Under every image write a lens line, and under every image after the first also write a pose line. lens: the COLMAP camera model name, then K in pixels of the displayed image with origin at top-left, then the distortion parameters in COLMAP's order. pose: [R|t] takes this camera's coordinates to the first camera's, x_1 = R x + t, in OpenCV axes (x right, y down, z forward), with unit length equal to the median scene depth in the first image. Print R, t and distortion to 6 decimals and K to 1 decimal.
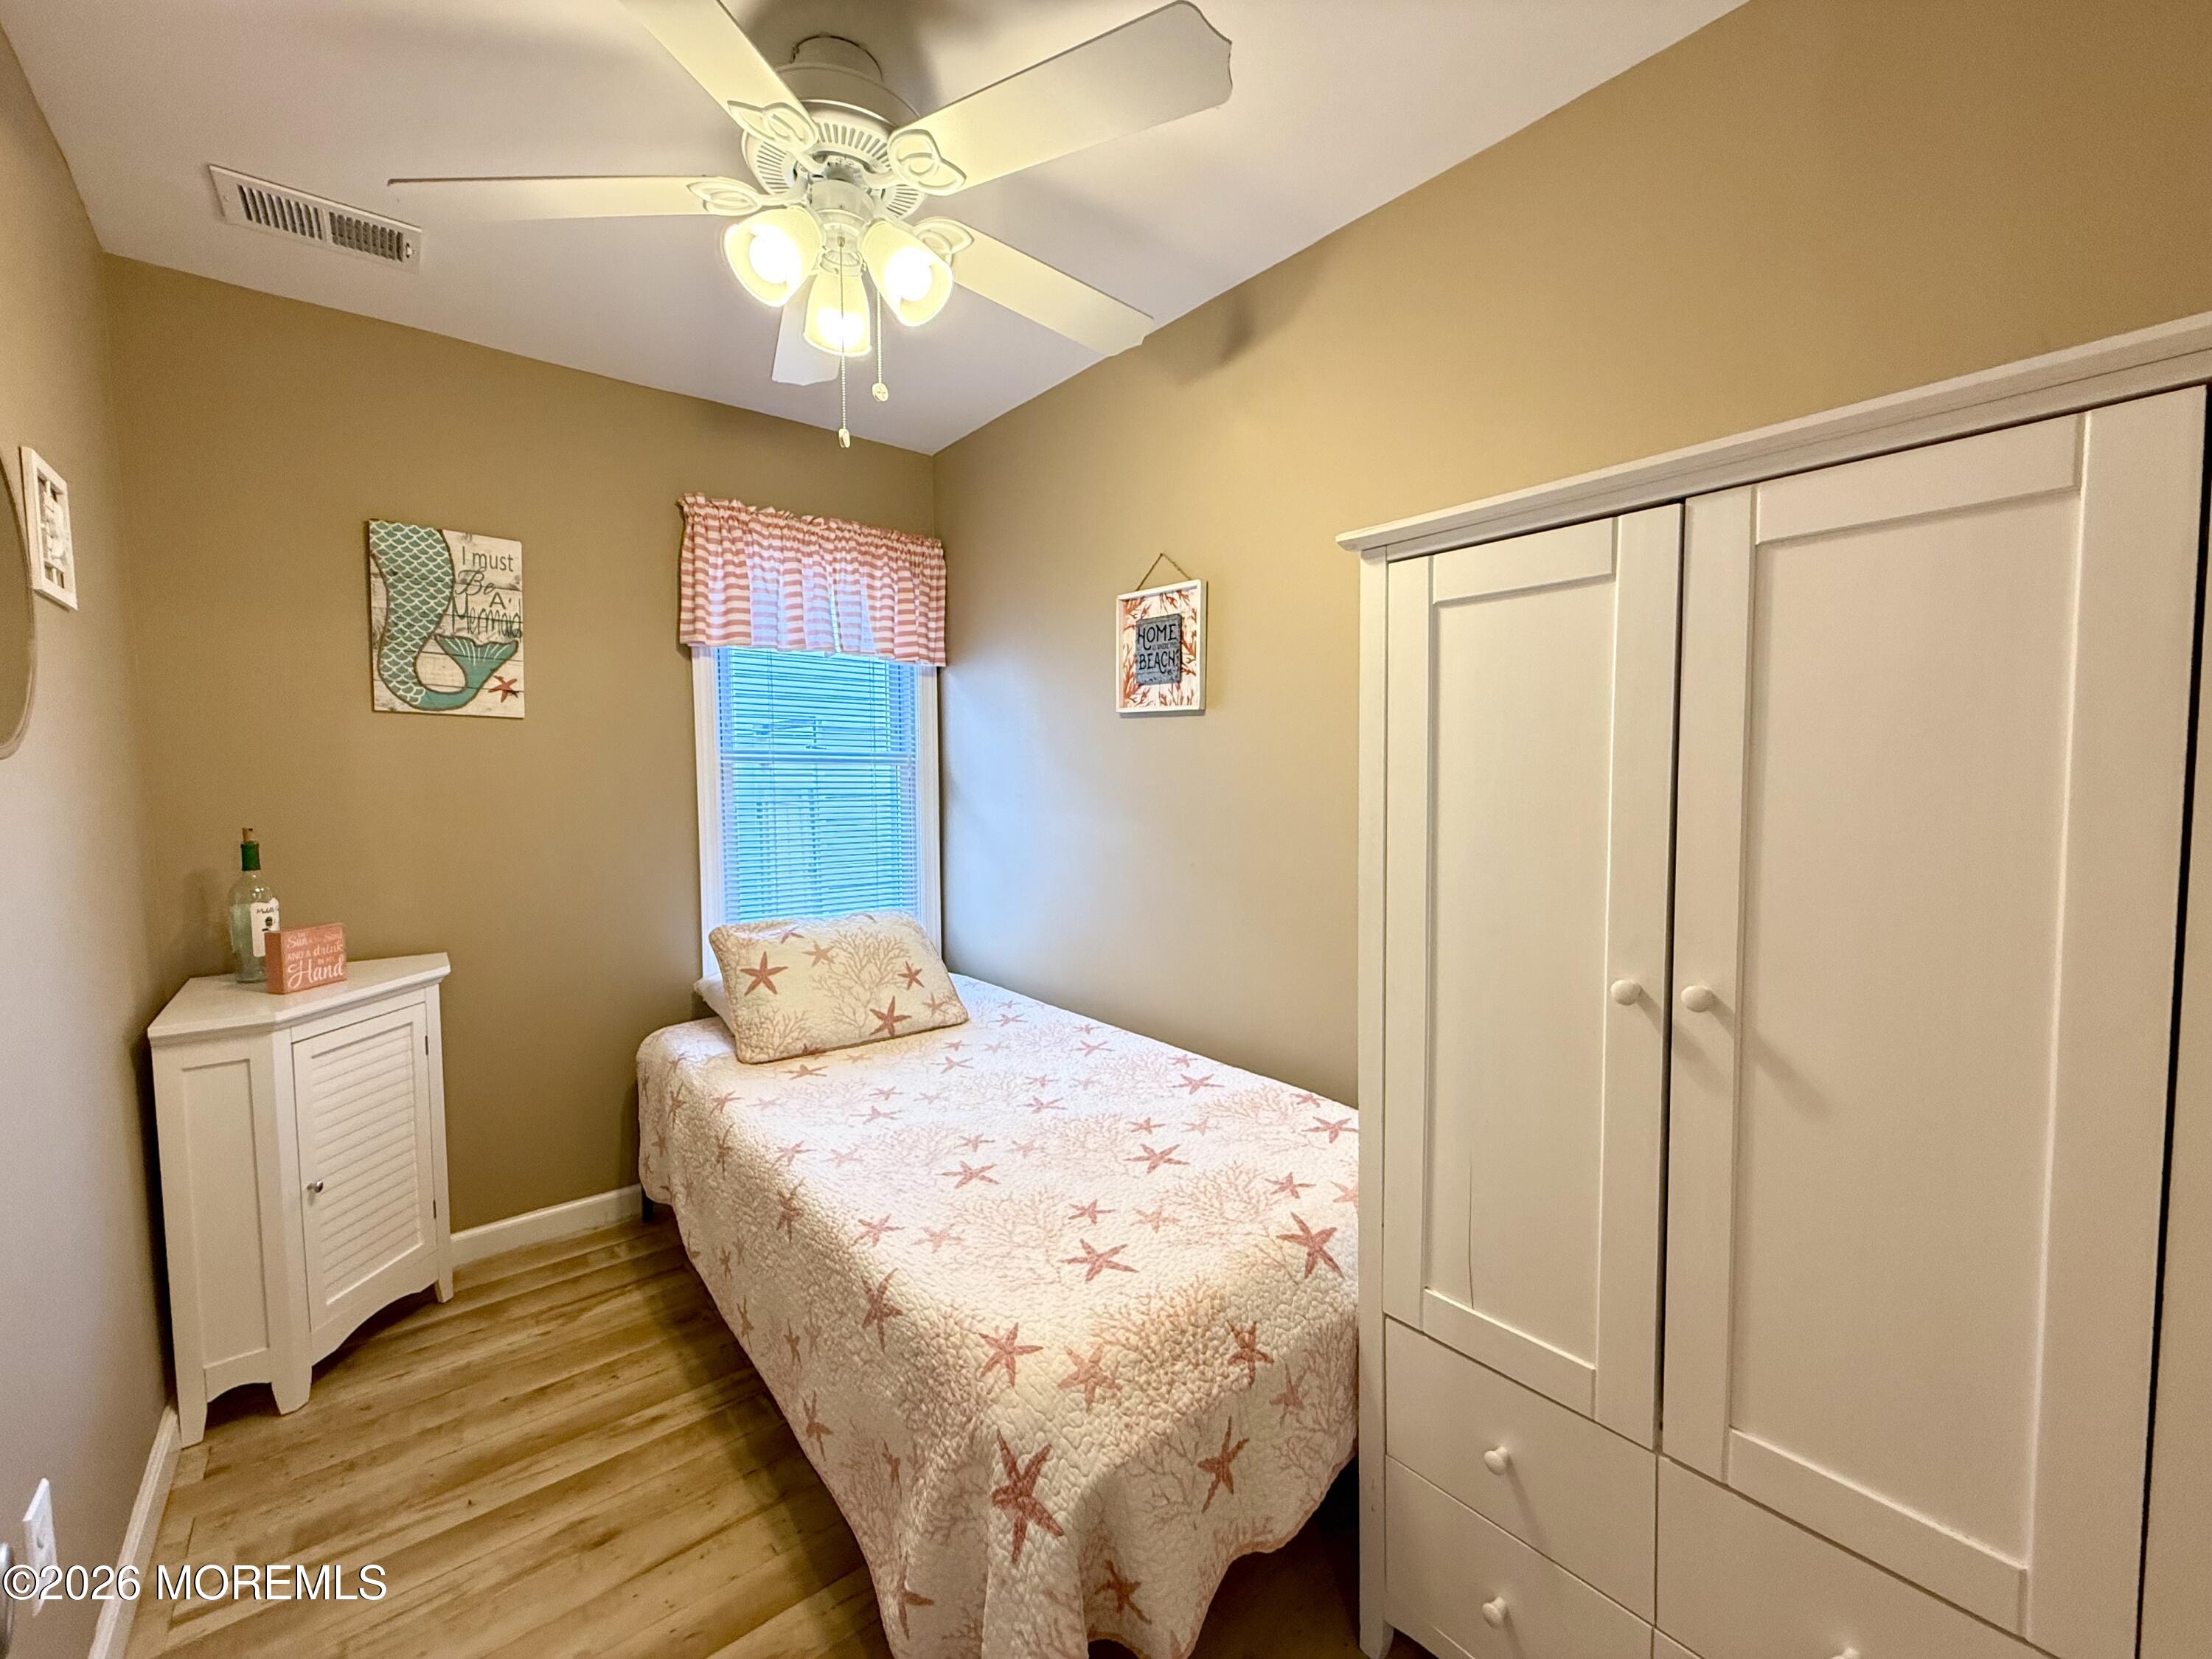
lens RADIAL K [[883.9, 0, 1103.5], [0, 883.9, 826.4], [0, 0, 1]] dist [-0.000135, 0.000199]
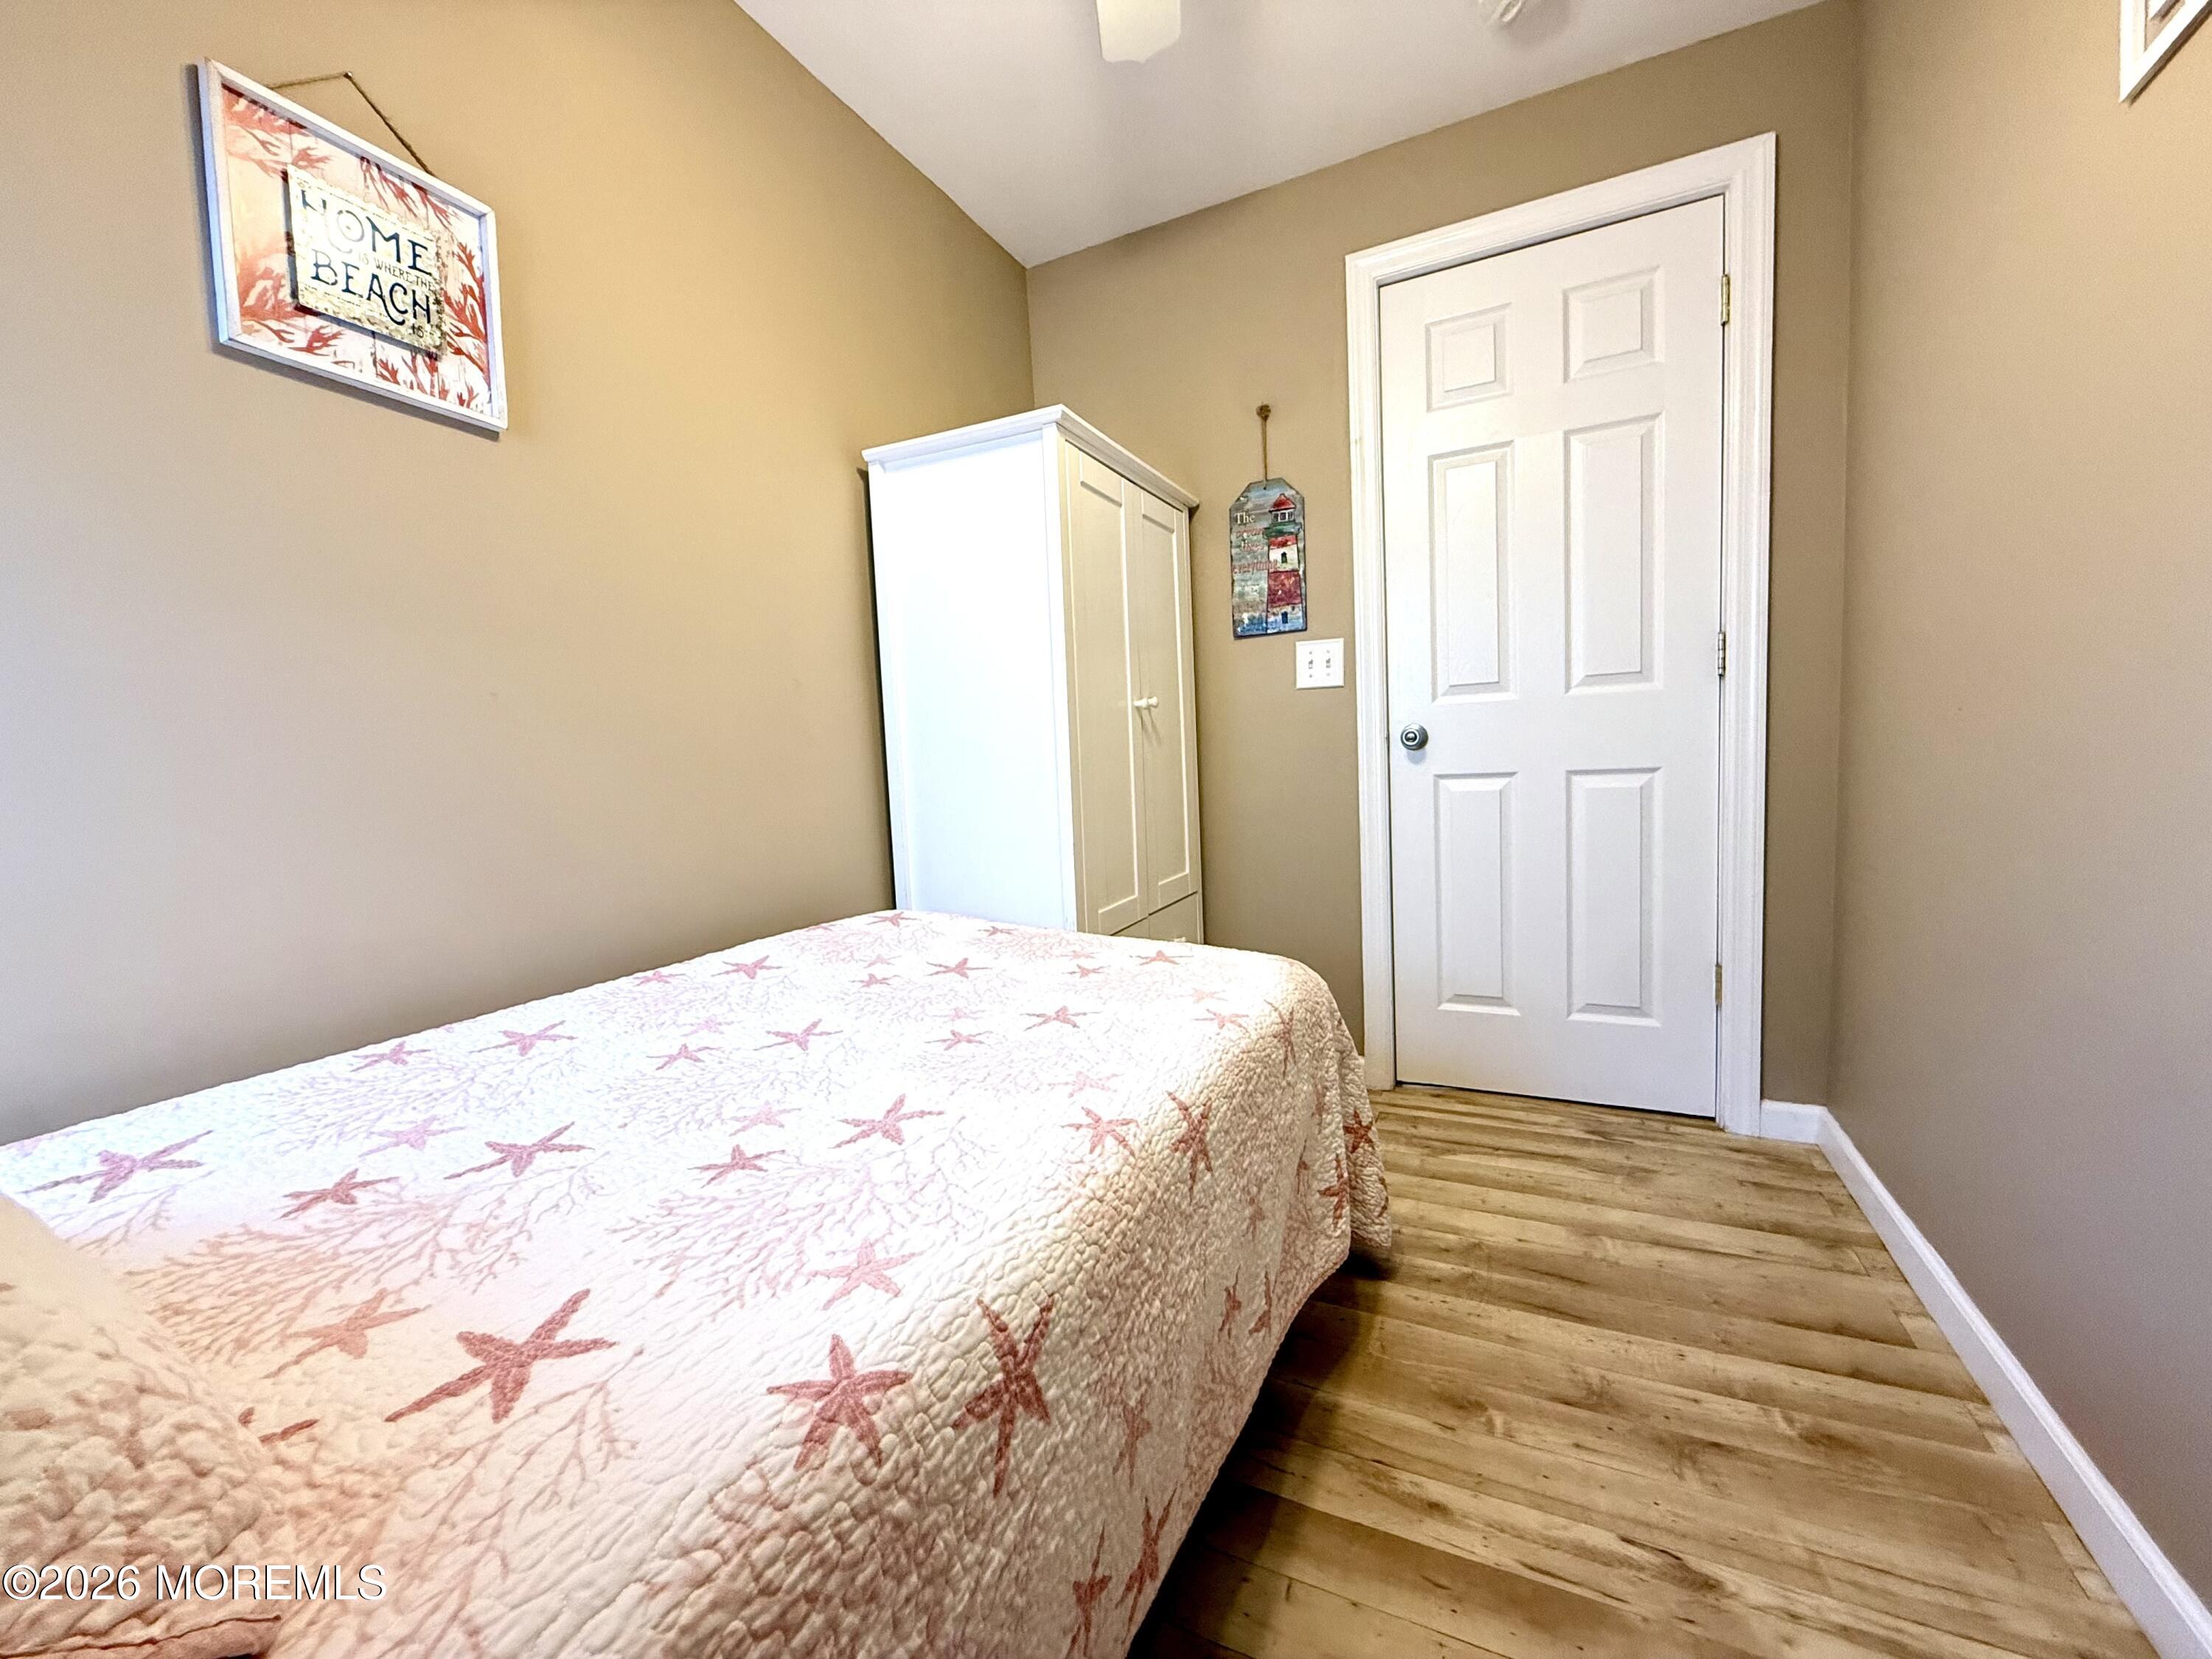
lens RADIAL K [[883.9, 0, 1103.5], [0, 883.9, 826.4], [0, 0, 1]] dist [-0.000135, 0.000199]
pose [[-0.416762, -0.044777, 0.907912, -0.606087], [0.107116, 0.989408, 0.097967, 0.116698], [-0.902682, 0.138080, -0.407551, 0.895111]]
